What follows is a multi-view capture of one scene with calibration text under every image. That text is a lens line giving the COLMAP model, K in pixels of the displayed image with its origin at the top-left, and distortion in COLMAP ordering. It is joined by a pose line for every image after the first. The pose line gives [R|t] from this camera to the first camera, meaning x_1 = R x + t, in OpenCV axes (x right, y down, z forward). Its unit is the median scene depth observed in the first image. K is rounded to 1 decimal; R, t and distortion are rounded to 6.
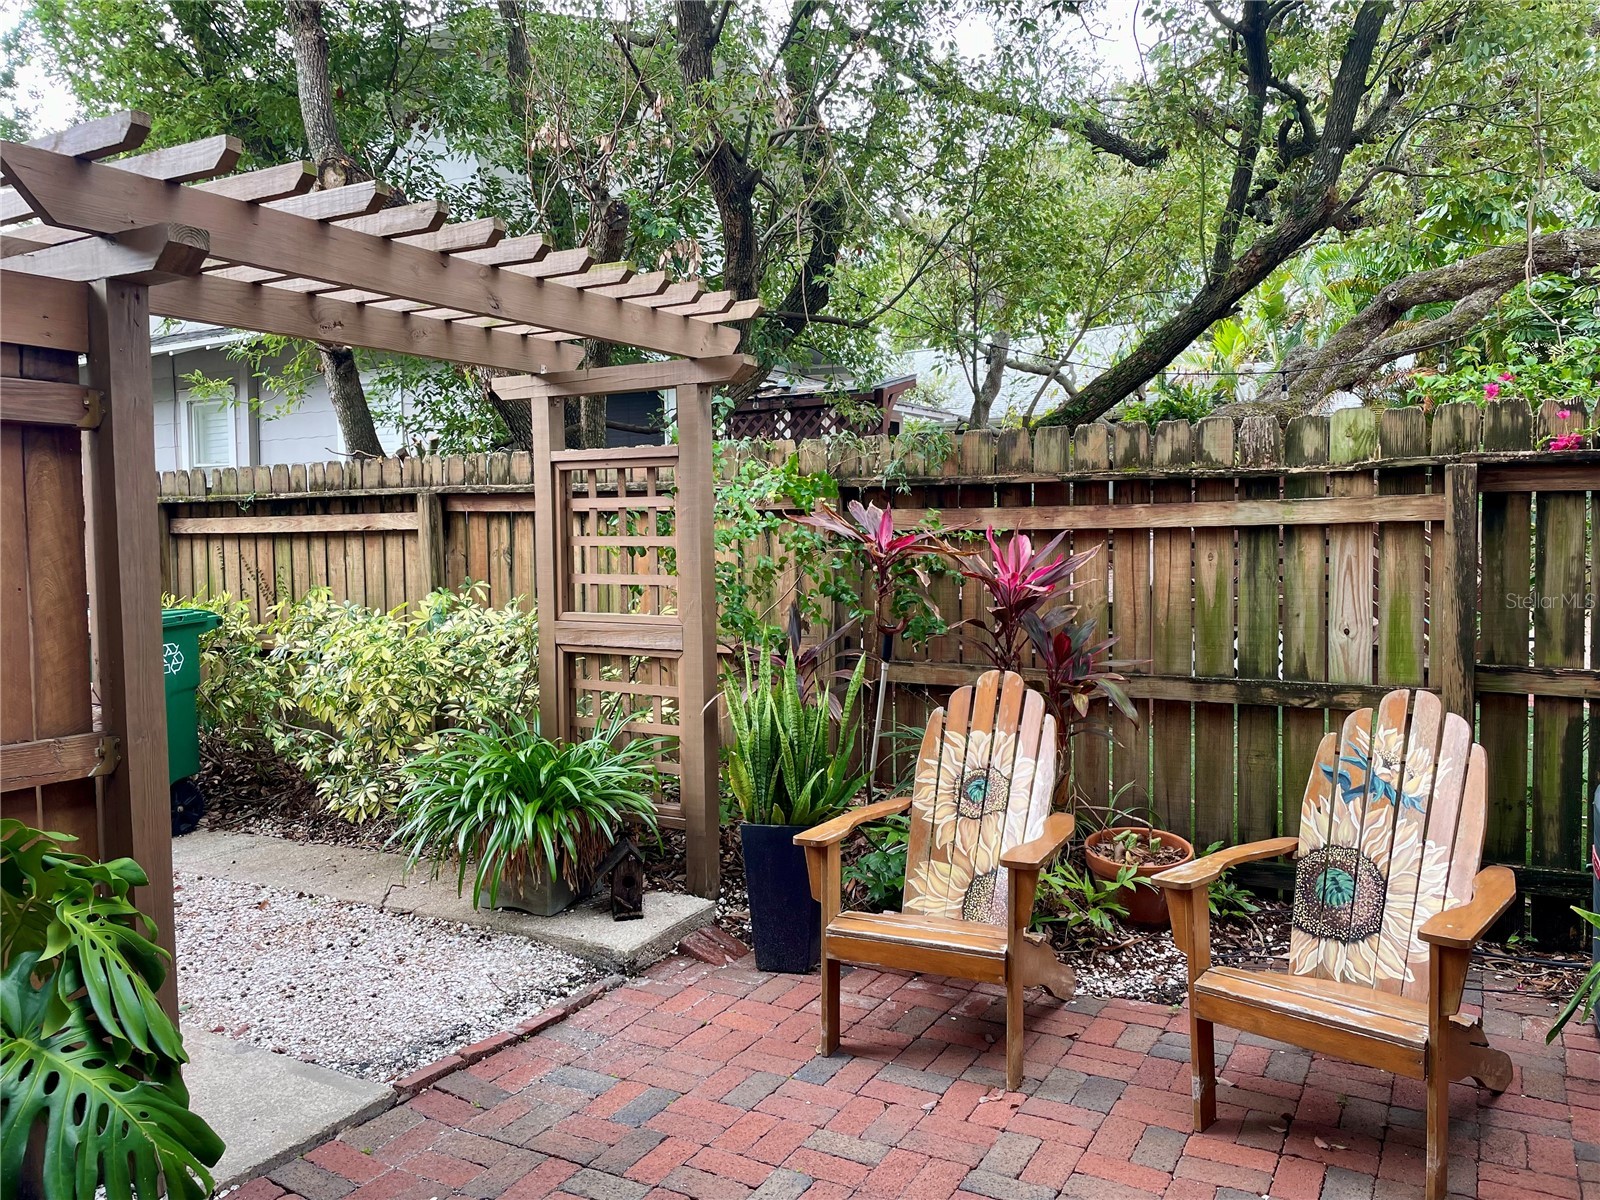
lens RADIAL K [[1199.8, 0, 798.5], [0, 1199.8, 588.6], [0, 0, 1]] dist [0.053103, -0.058019]
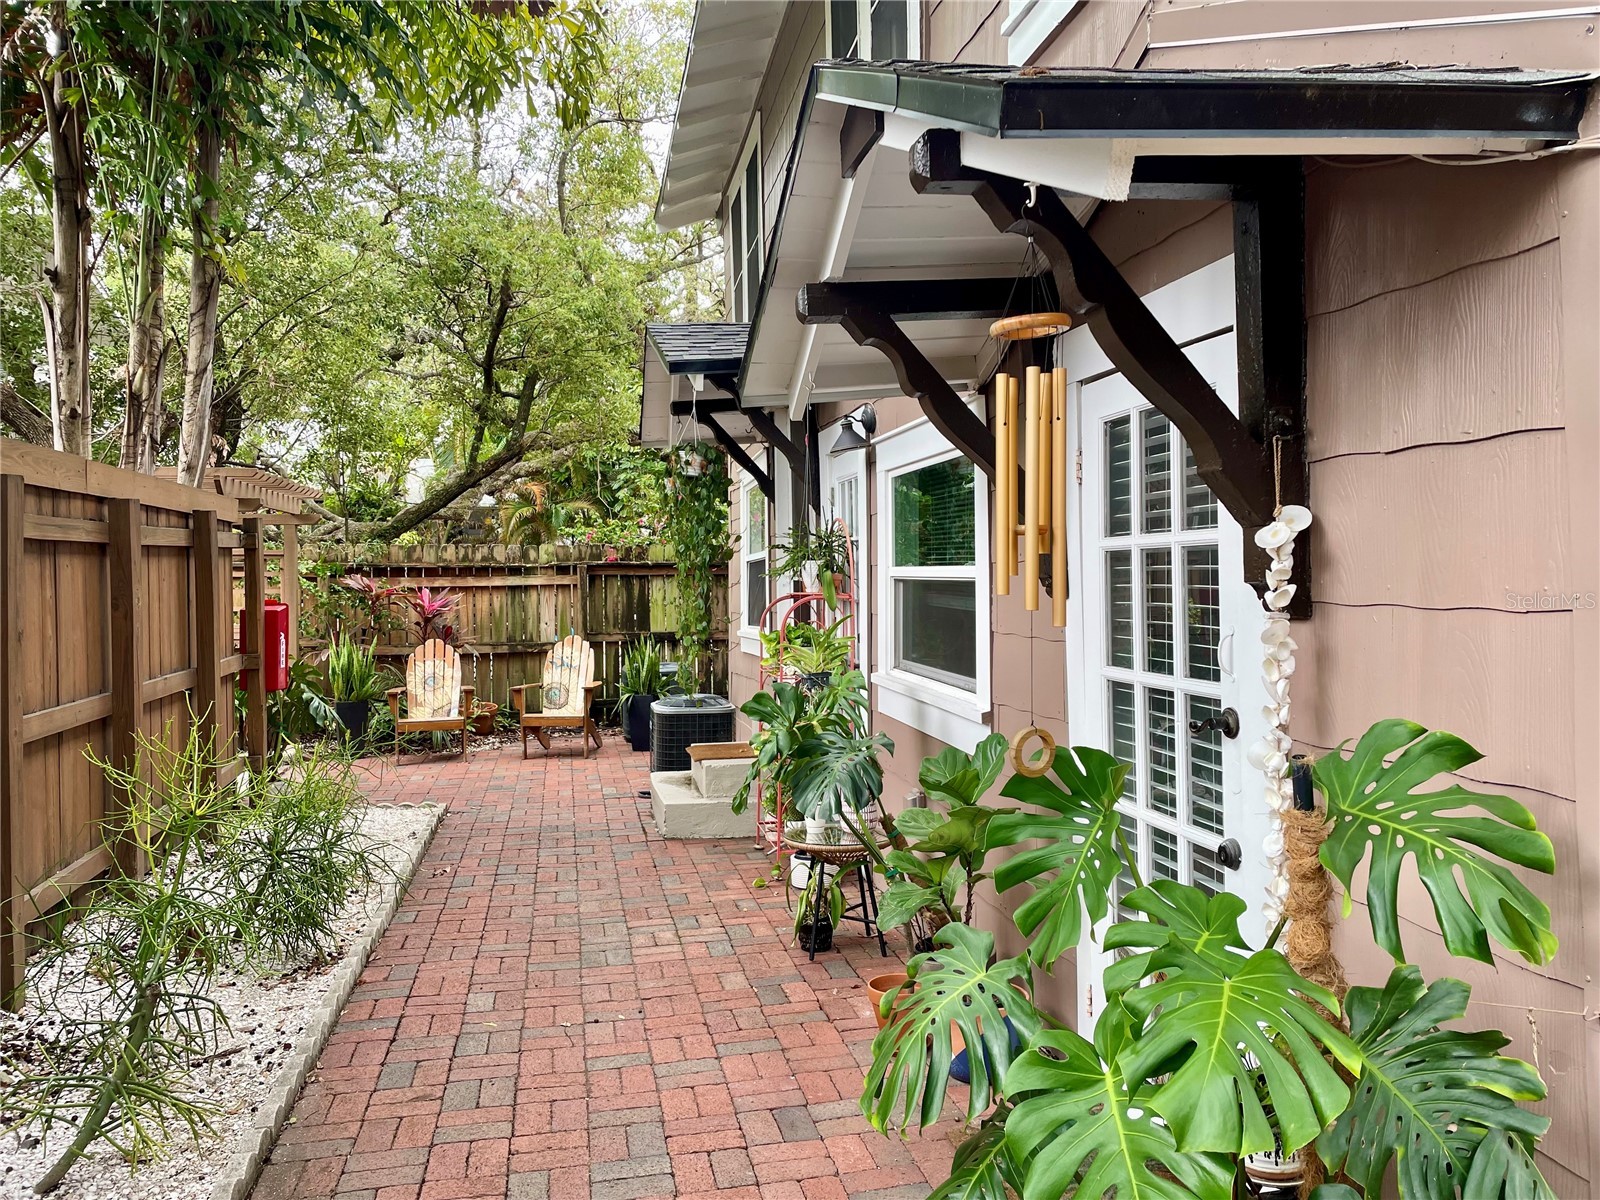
lens RADIAL K [[1199.8, 0, 799.2], [0, 1199.8, 595.7], [0, 0, 1]] dist [0.053103, -0.058019]
pose [[0.759042, -0.000622, 0.651042, -0.891184], [0.030033, 0.998968, -0.034061, 0.081081], [-0.650349, 0.045407, 0.758277, -1.453929]]
